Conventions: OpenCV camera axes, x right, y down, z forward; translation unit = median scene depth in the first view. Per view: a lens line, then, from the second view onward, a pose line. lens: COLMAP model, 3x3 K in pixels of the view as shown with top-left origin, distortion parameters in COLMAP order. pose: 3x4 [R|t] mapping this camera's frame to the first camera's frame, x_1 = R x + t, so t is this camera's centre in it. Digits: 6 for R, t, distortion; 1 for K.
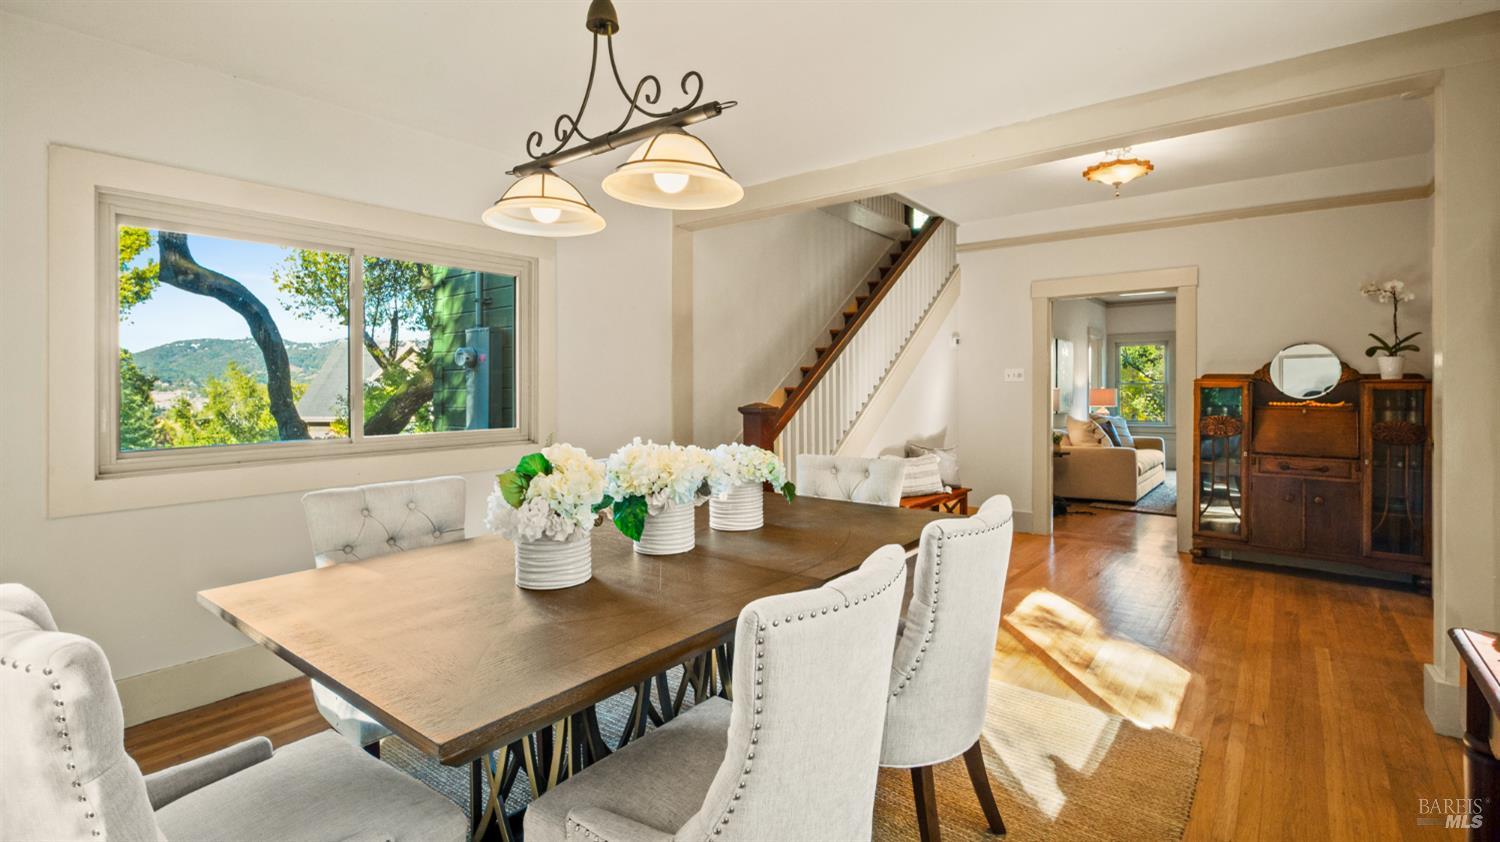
lens RADIAL K [[677.1, 0, 751.4], [0, 677.1, 389.3], [0, 0, 1]] dist [0.000839, -0.005797]
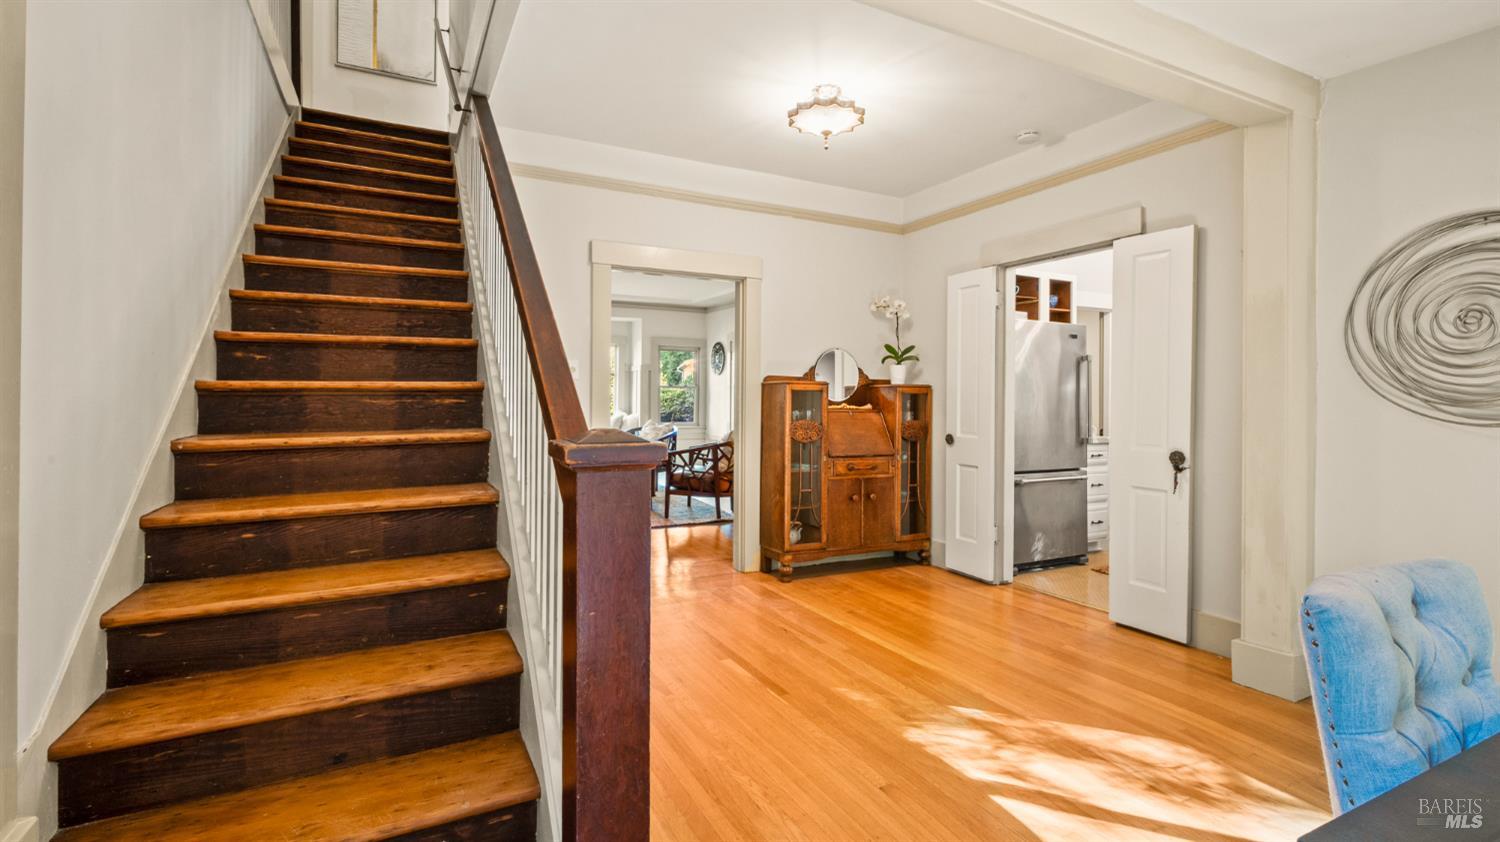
lens RADIAL K [[674.0, 0, 746.8], [0, 674.0, 402.6], [0, 0, 1]] dist [-0.001644, -0.006035]
pose [[0.422345, -0.010454, 0.906375, -0.201767], [-0.008684, 0.999841, 0.015579, 0.000488], [-0.906394, -0.014451, 0.422187, 0.702979]]
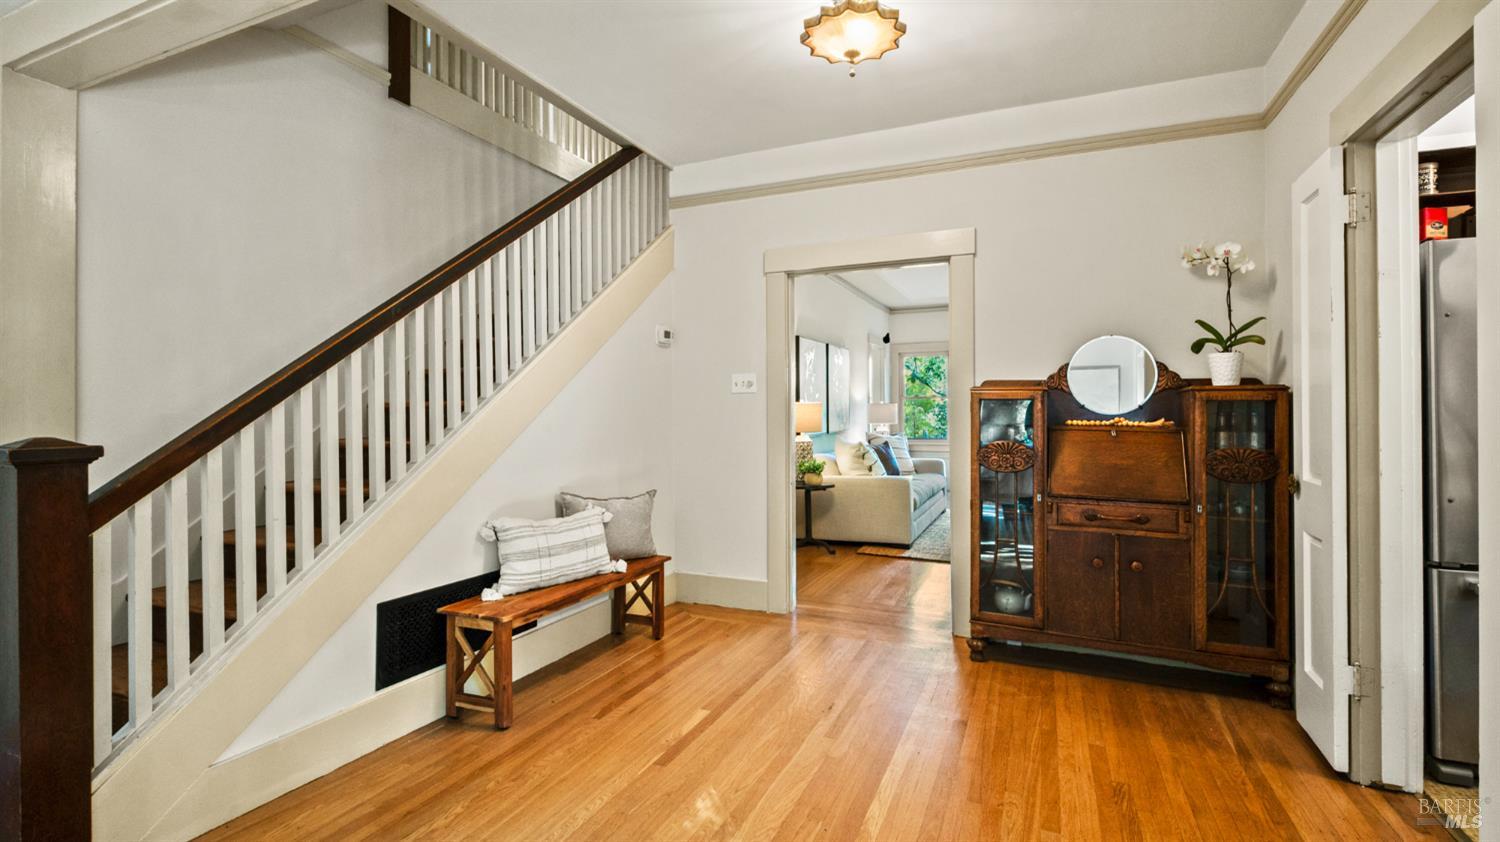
lens RADIAL K [[676.4, 0, 742.1], [0, 676.4, 406.5], [0, 0, 1]] dist [0.000587, -0.000077]
pose [[0.970565, -0.006983, 0.240737, 0.285372], [0.006982, 0.999975, 0.000860, 0.002023], [-0.240737, 0.000846, 0.970590, 0.422515]]
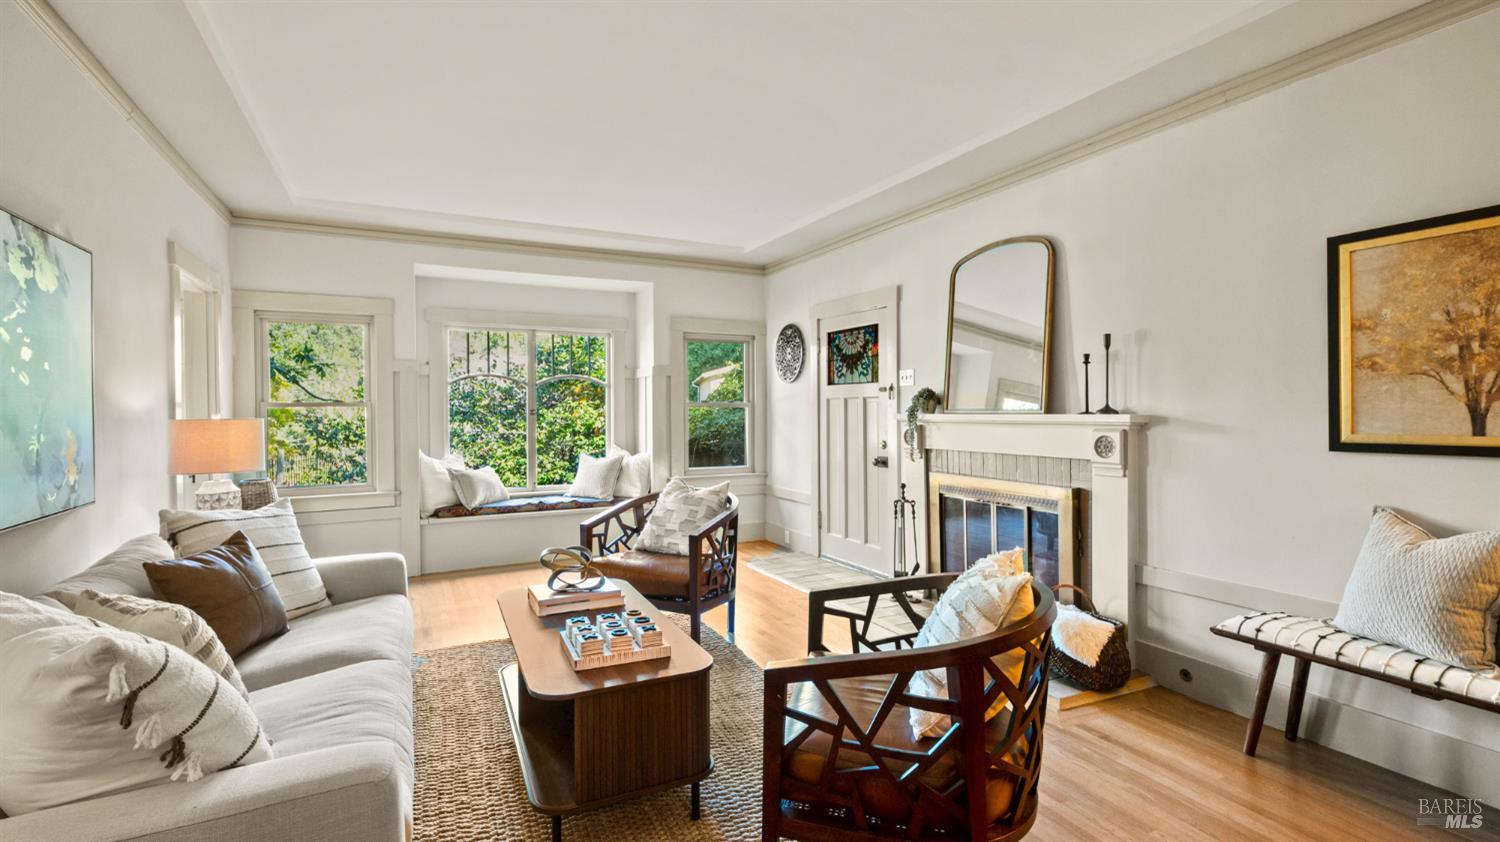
lens RADIAL K [[686.8, 0, 755.2], [0, 686.8, 411.4], [0, 0, 1]] dist [0.001188, 0.000067]
pose [[0.427548, -0.007615, 0.903960, 0.694740], [0.007339, 0.999961, 0.004953, -0.009112], [-0.903963, 0.004517, 0.427587, 1.311290]]
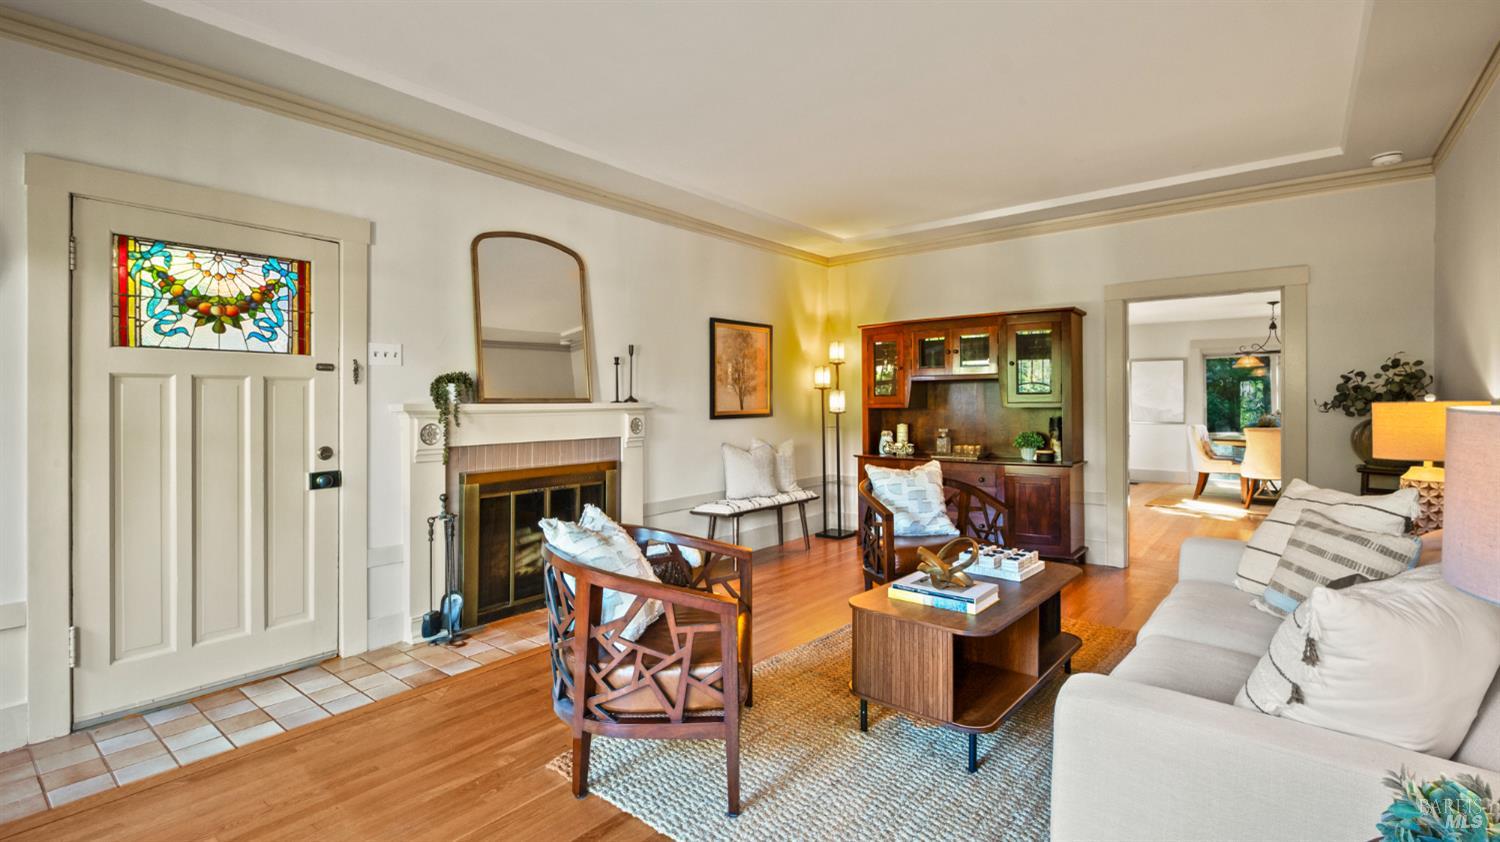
lens RADIAL K [[674.0, 0, 746.8], [0, 674.0, 402.6], [0, 0, 1]] dist [-0.001644, -0.006035]
pose [[-0.999836, 0.000389, 0.018104, 1.284240], [0.000440, 0.999996, 0.002840, -0.002868], [-0.018102, 0.002848, -0.999832, 2.220958]]
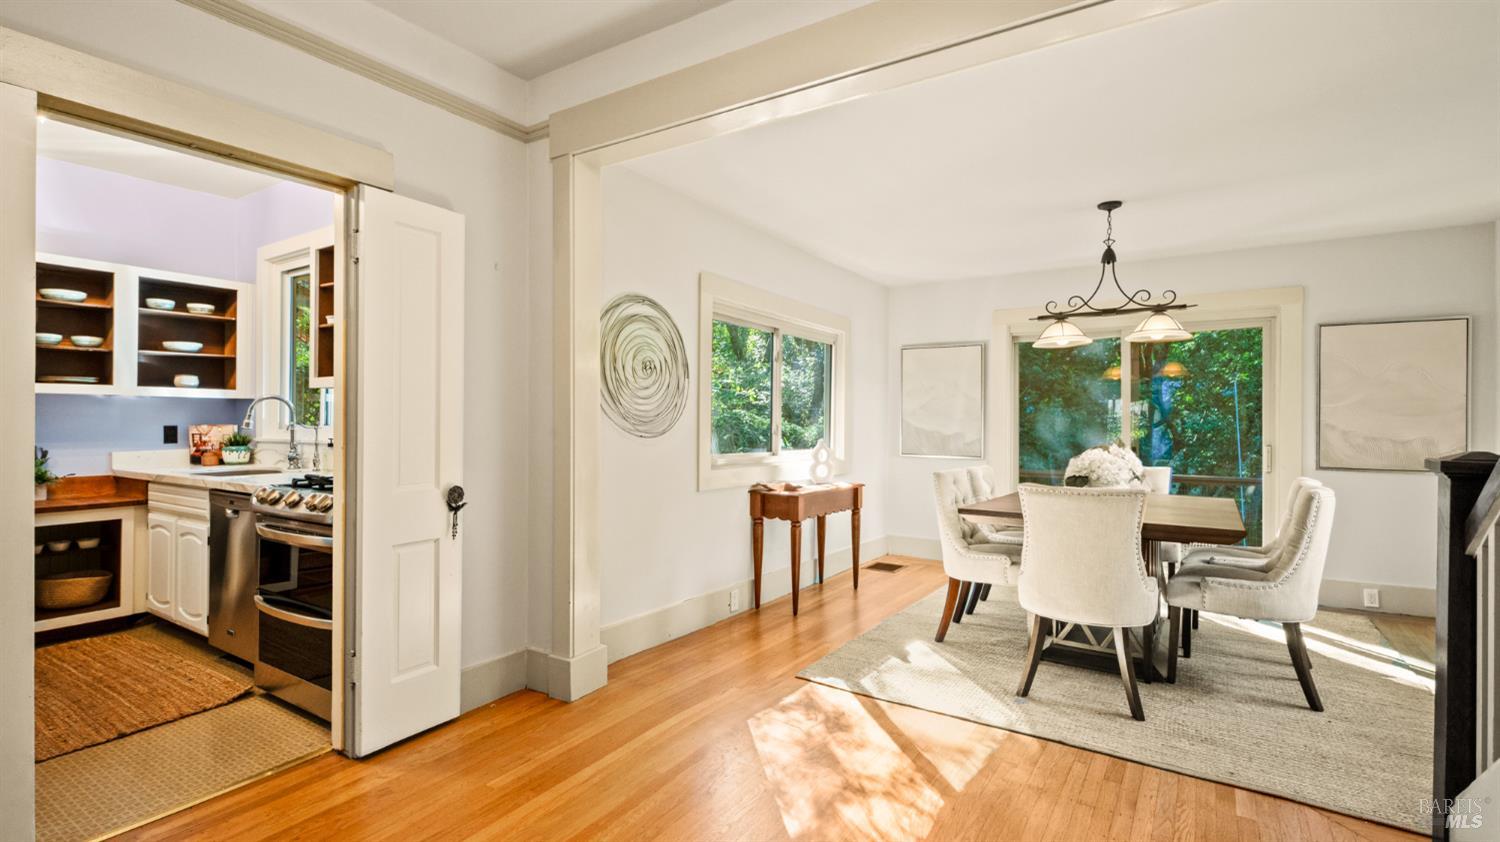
lens RADIAL K [[674.0, 0, 746.8], [0, 674.0, 402.6], [0, 0, 1]] dist [-0.001644, -0.006035]
pose [[-0.996331, -0.000916, -0.085584, 0.440981], [0.001243, 0.999682, -0.025174, 0.000687], [0.085580, -0.025188, -0.996013, 1.203856]]
